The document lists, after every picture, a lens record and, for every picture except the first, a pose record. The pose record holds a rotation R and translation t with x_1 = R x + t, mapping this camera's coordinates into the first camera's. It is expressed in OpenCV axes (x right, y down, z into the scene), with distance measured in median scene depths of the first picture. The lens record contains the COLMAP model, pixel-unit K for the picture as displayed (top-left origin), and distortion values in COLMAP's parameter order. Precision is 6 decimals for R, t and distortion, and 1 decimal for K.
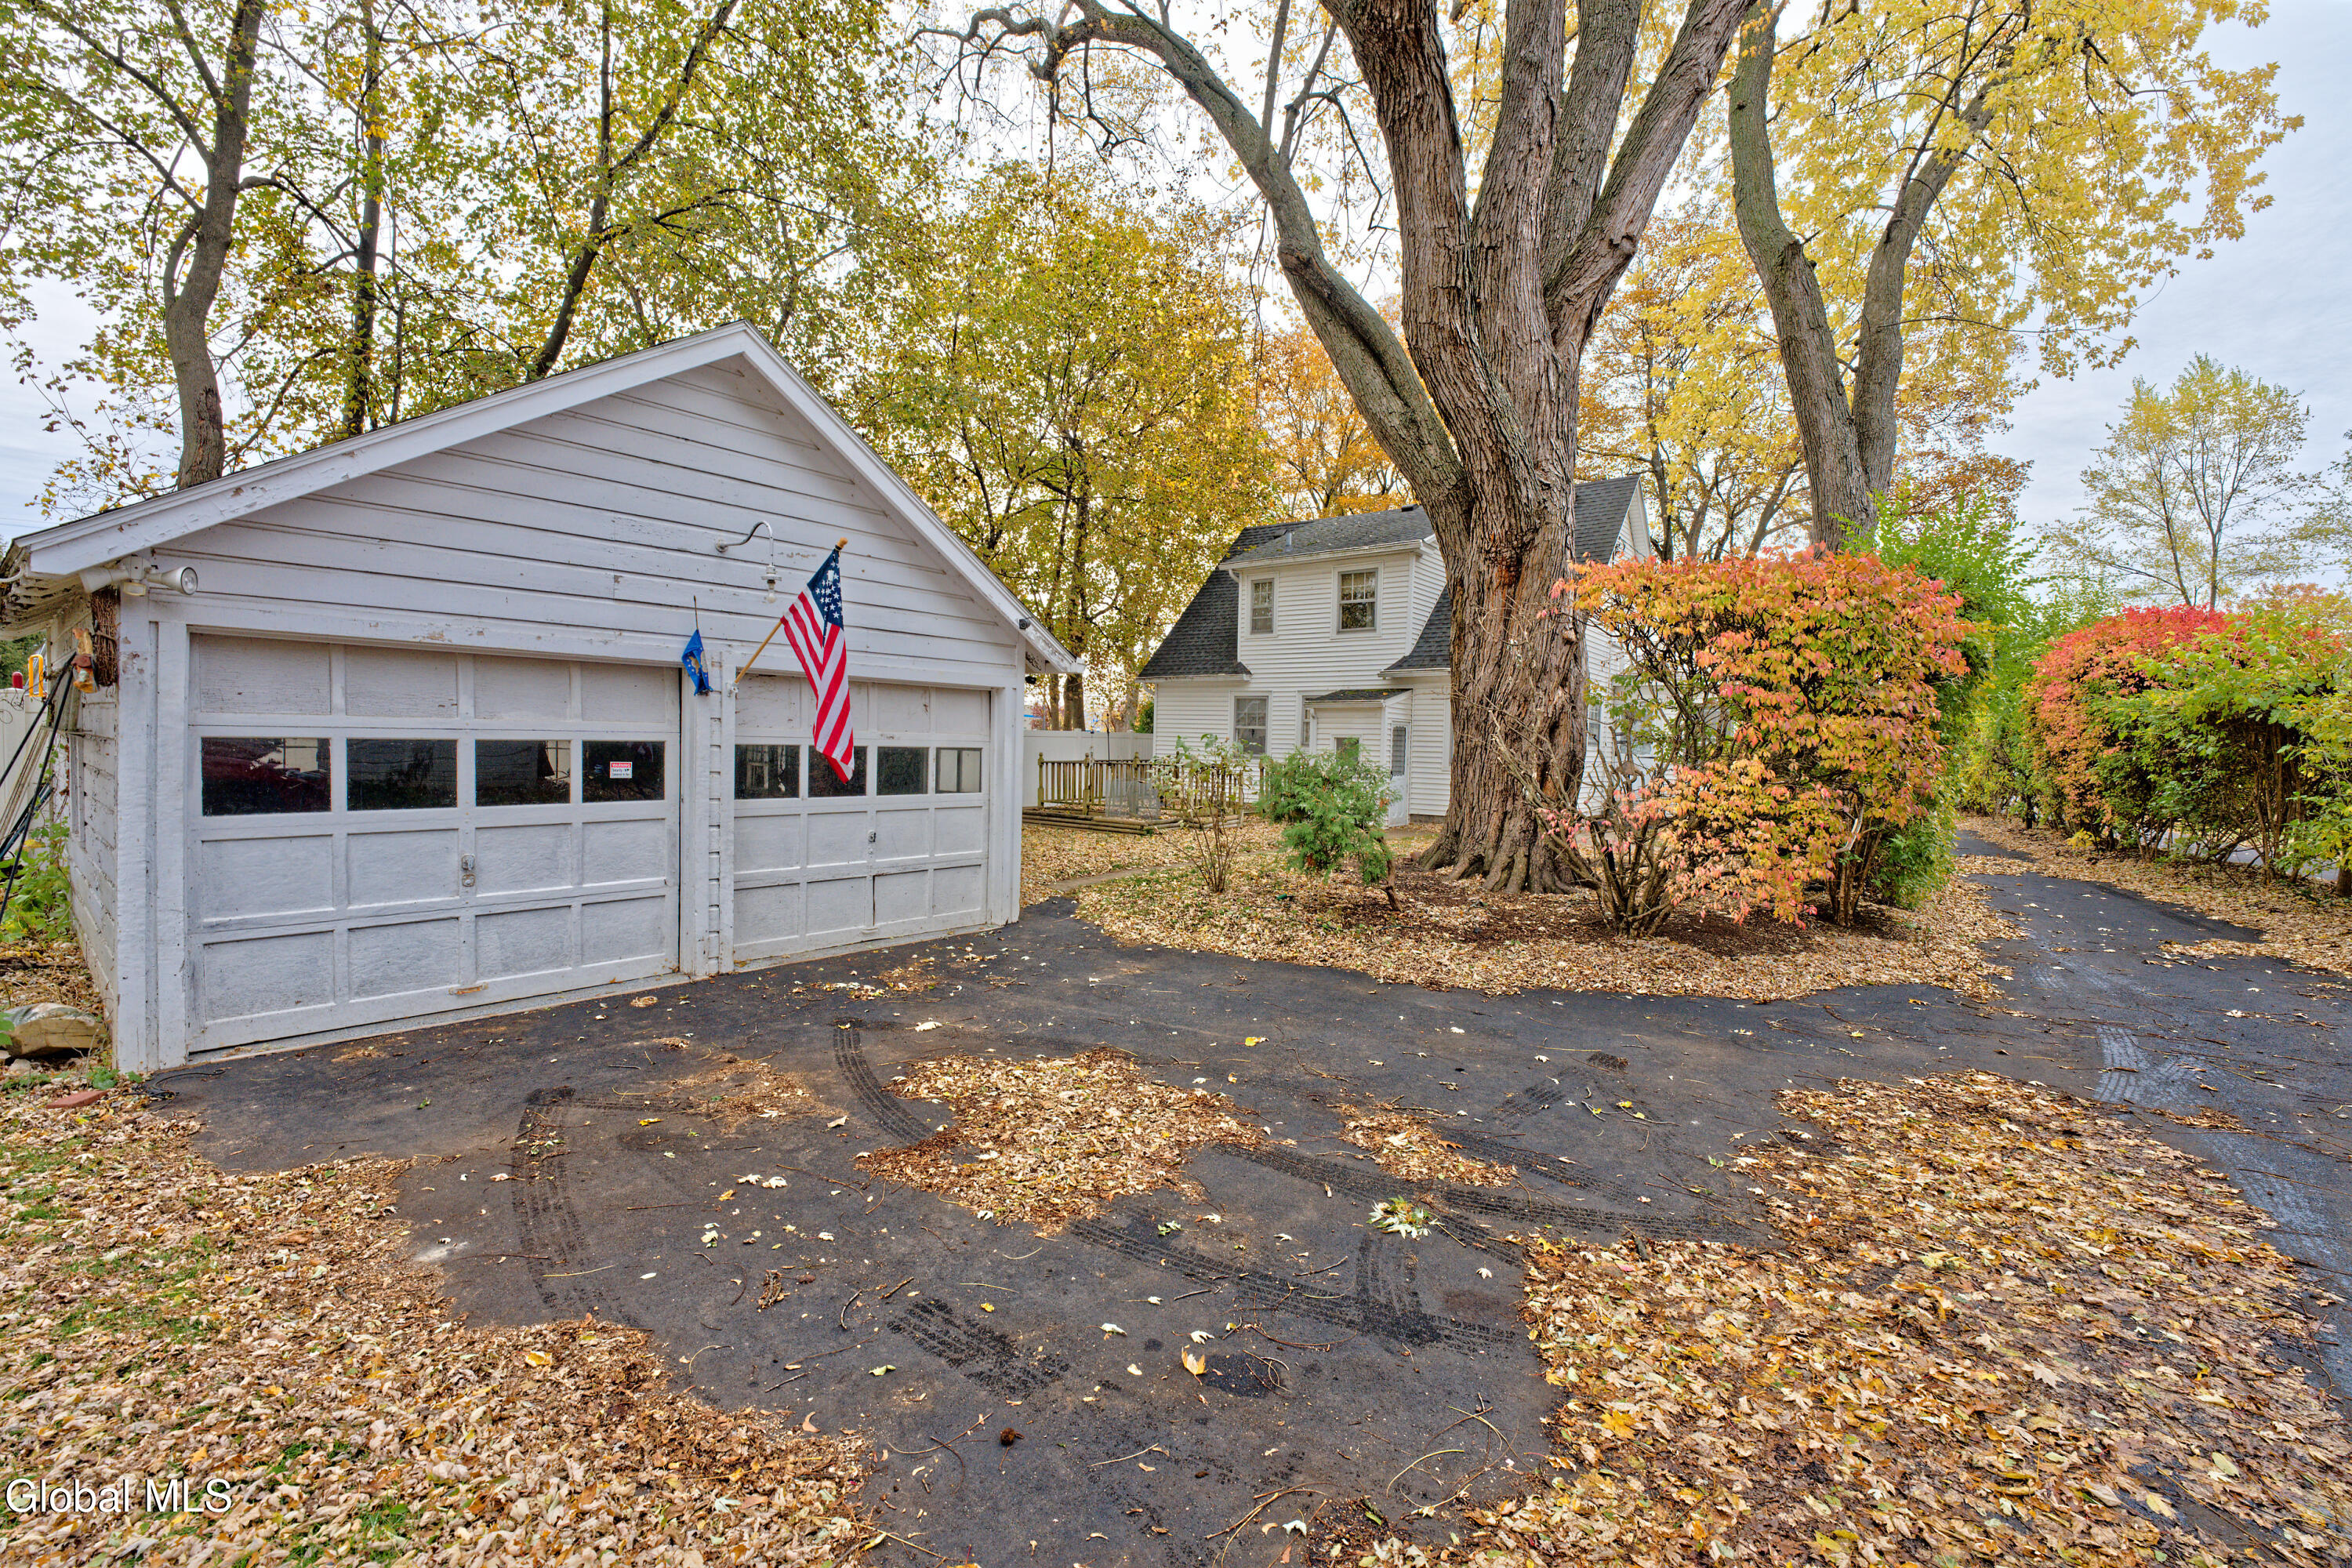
lens RADIAL K [[962.5, 0, 1187.4], [0, 962.5, 803.9], [0, 0, 1]] dist [-0.029907, 0.005140]
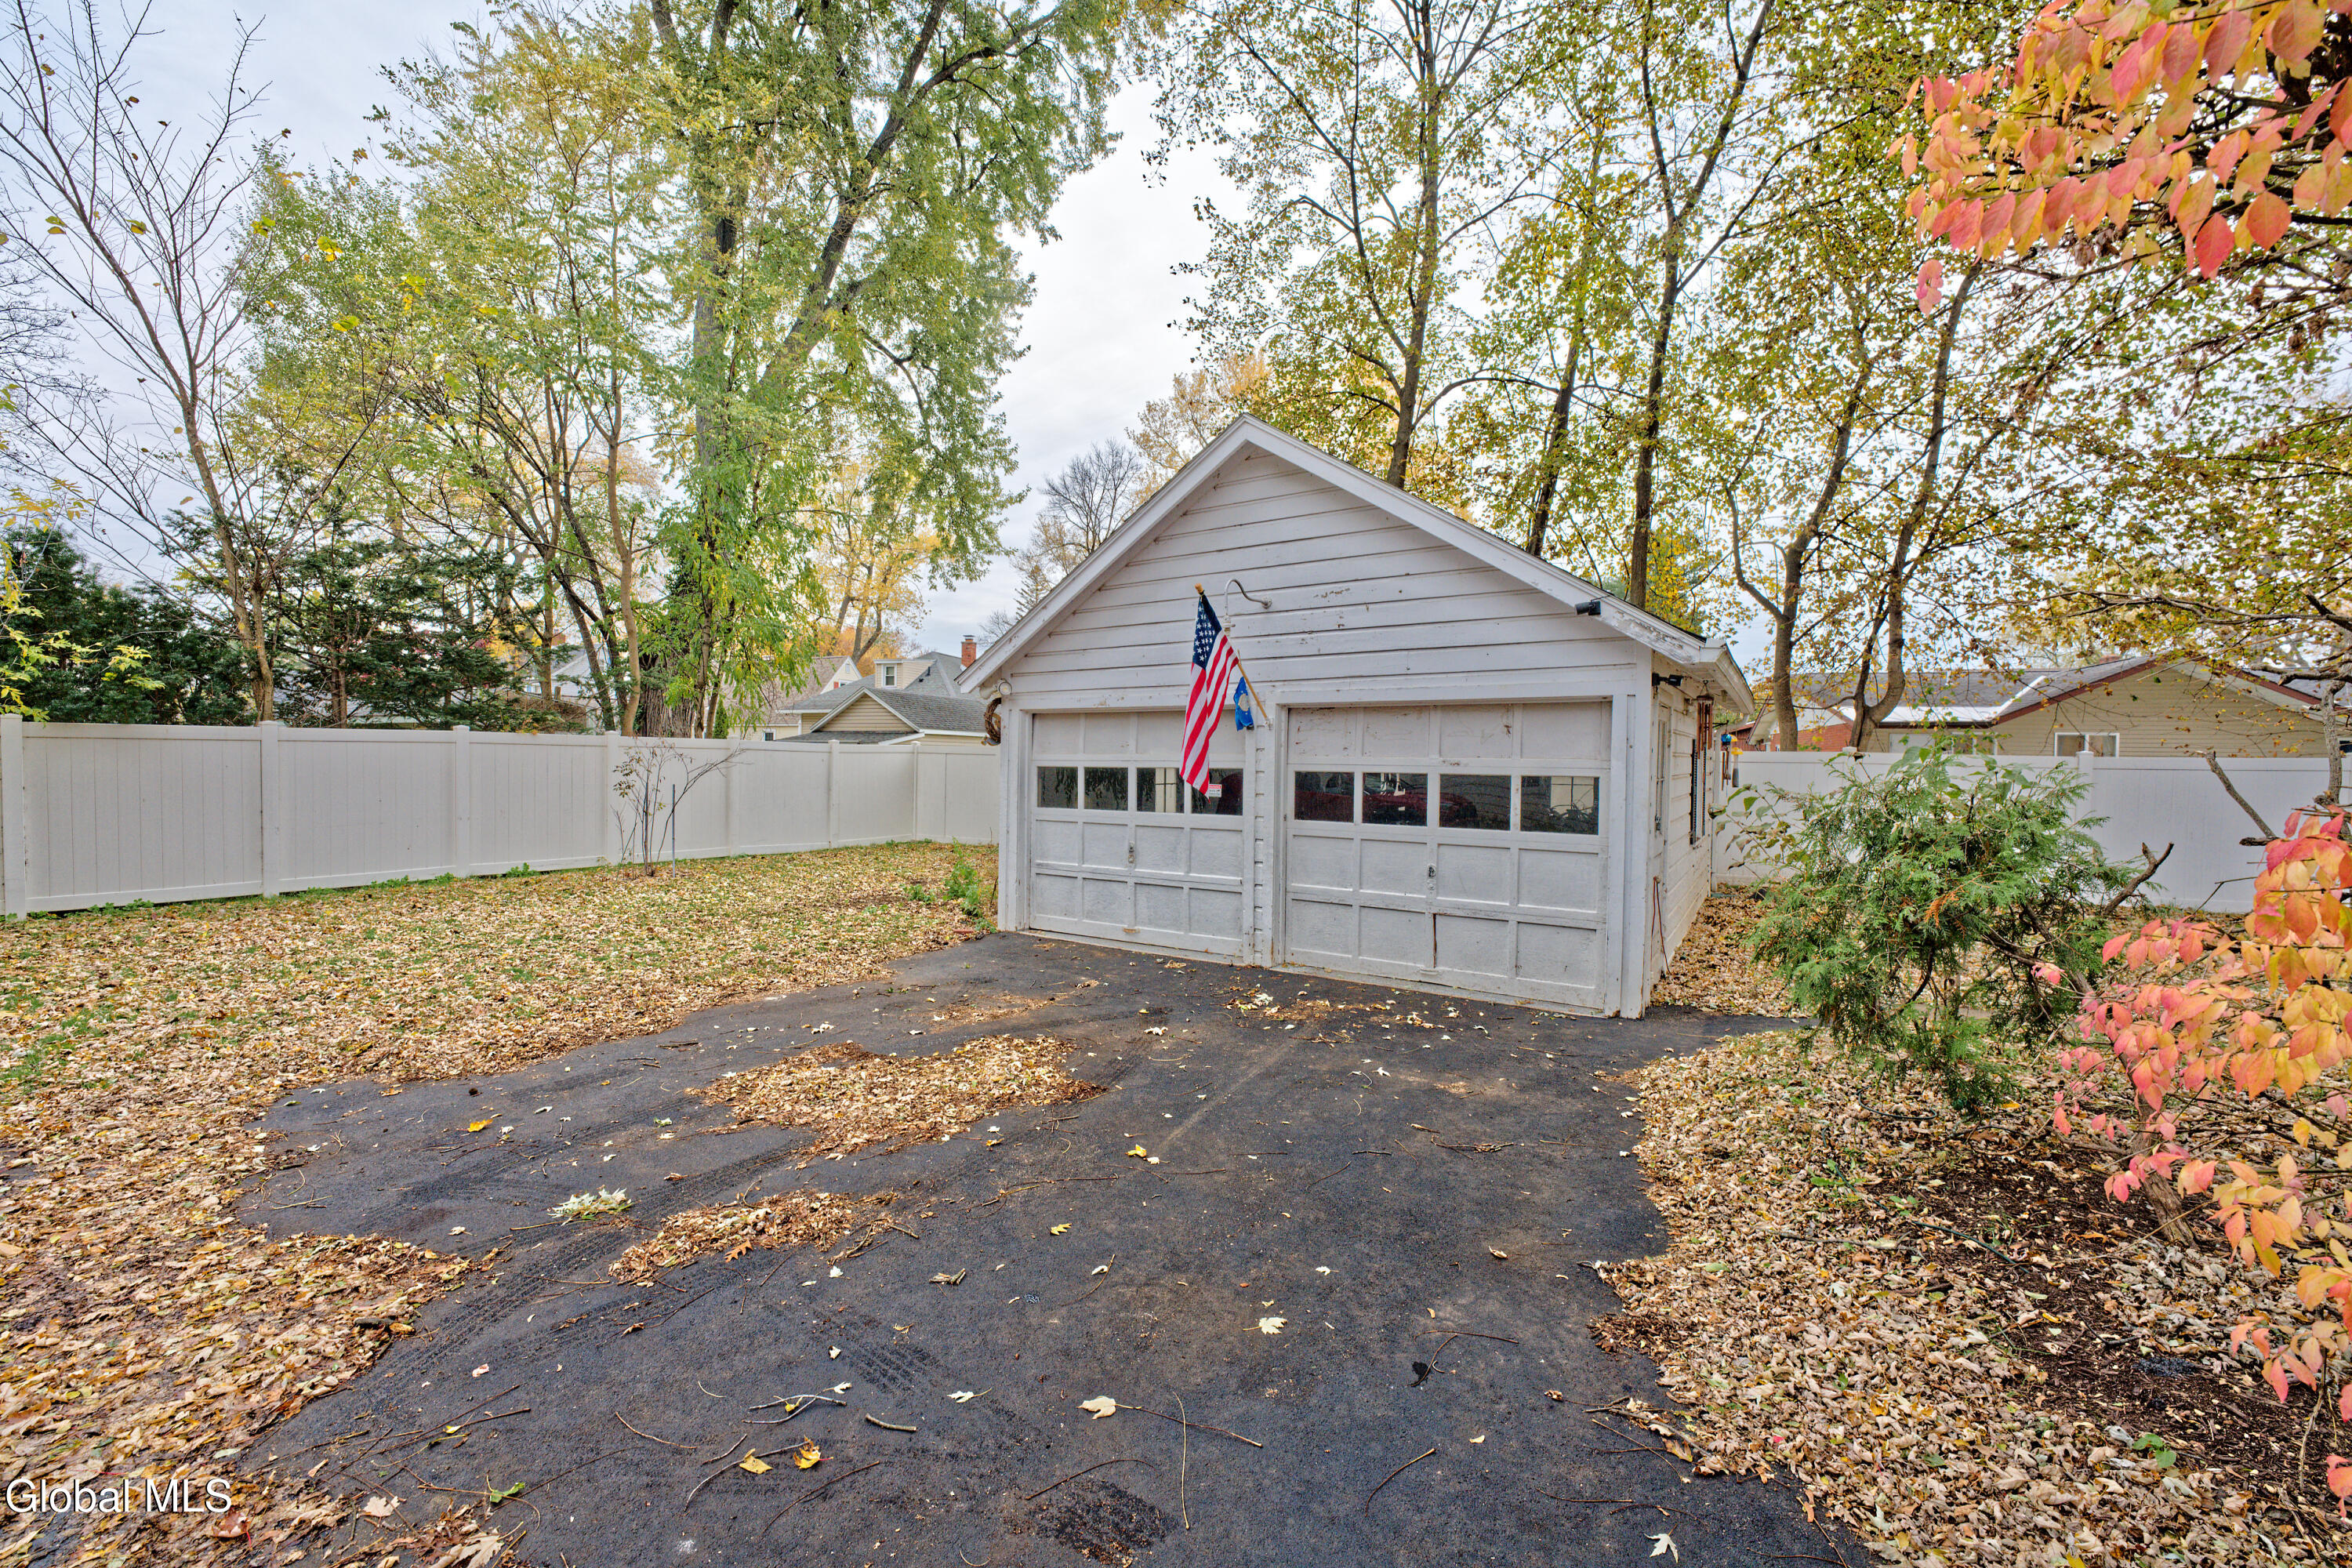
lens RADIAL K [[967.2, 0, 1176.3], [0, 967.2, 775.0], [0, 0, 1]] dist [-0.011826, -0.000181]
pose [[0.077700, -0.009588, -0.996931, 0.345473], [-0.074429, 0.997108, -0.015390, -0.014927], [0.994195, 0.075396, 0.076761, 0.400642]]
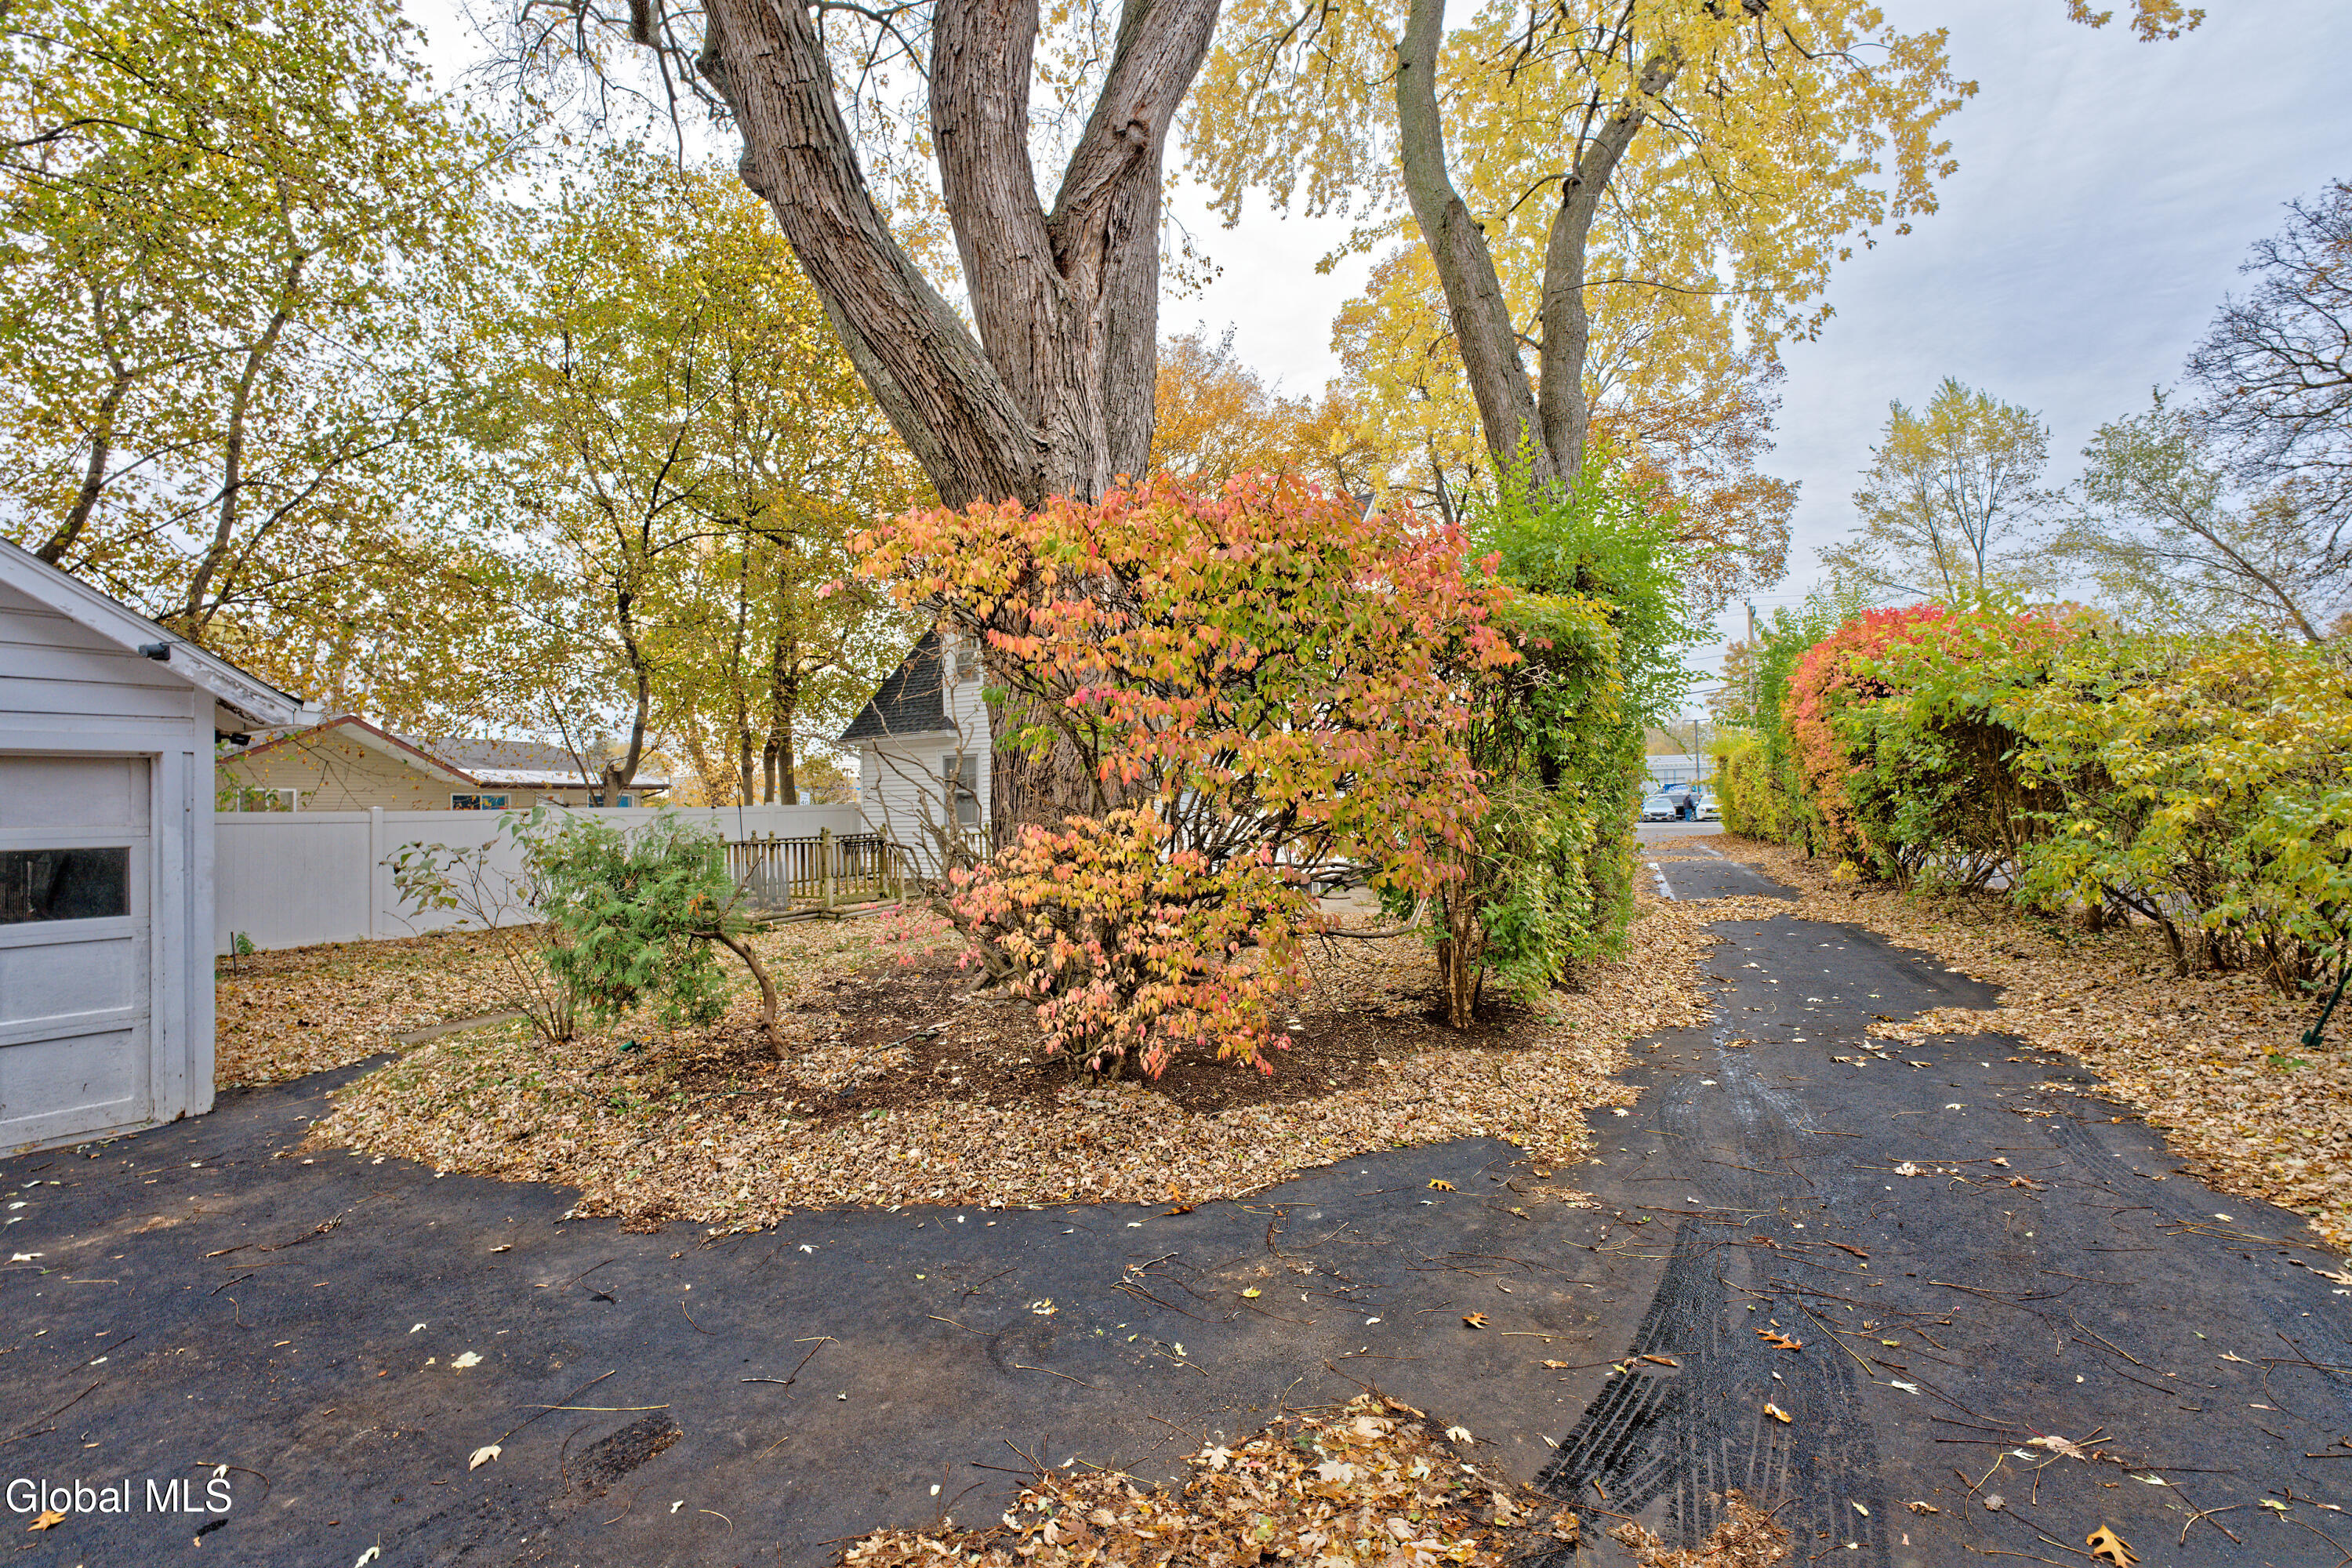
lens RADIAL K [[962.5, 0, 1206.6], [0, 962.5, 807.6], [0, 0, 1]] dist [-0.029907, 0.005140]
pose [[0.992369, -0.050163, 0.112637, 0.284556], [0.056892, 0.996732, -0.057347, -0.004565], [-0.109392, 0.063317, 0.991980, 0.193039]]
